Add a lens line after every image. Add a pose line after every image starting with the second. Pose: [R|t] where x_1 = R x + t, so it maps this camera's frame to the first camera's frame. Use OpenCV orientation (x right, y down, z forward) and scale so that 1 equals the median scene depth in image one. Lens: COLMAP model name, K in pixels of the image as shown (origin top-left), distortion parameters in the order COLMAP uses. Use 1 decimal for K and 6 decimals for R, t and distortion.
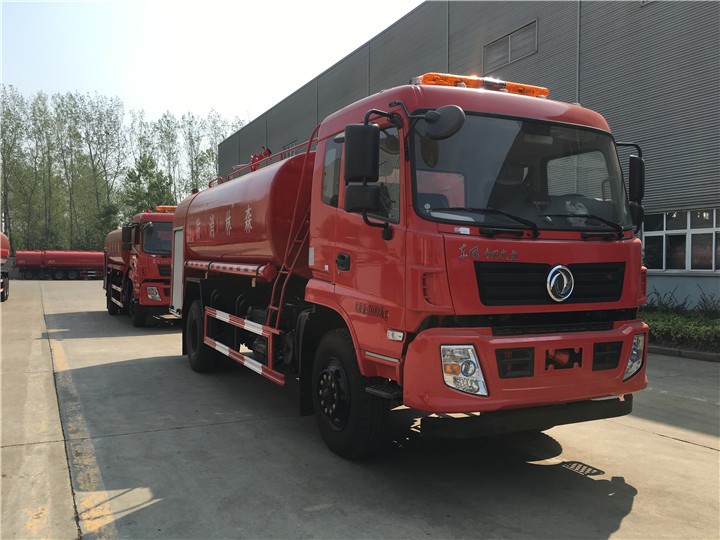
lens RADIAL K [[614.2, 0, 357.9], [0, 614.2, 268.4], [0, 0, 1]] dist [0.065628, -0.077395]
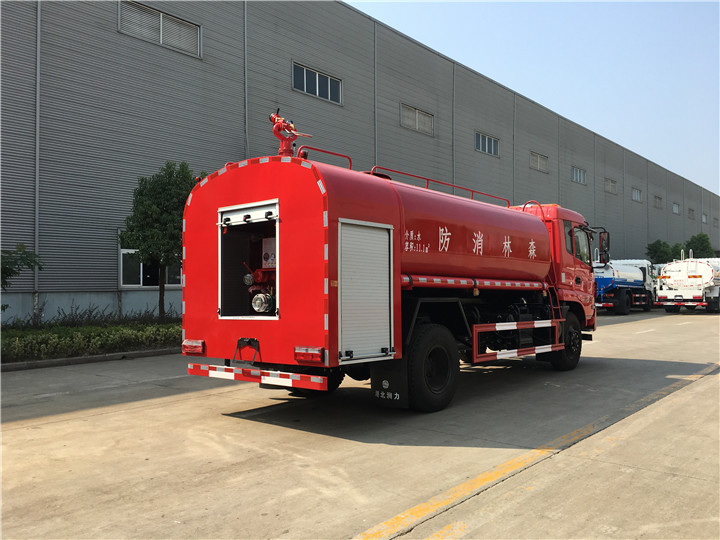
lens RADIAL K [[614.2, 0, 358.8], [0, 614.2, 270.8], [0, 0, 1]] dist [0.065628, -0.077395]
pose [[-0.392968, 0.014207, 0.919442, -2.027106], [0.002893, 0.999895, -0.014214, -0.018073], [-0.919548, -0.002926, -0.392968, 2.966246]]
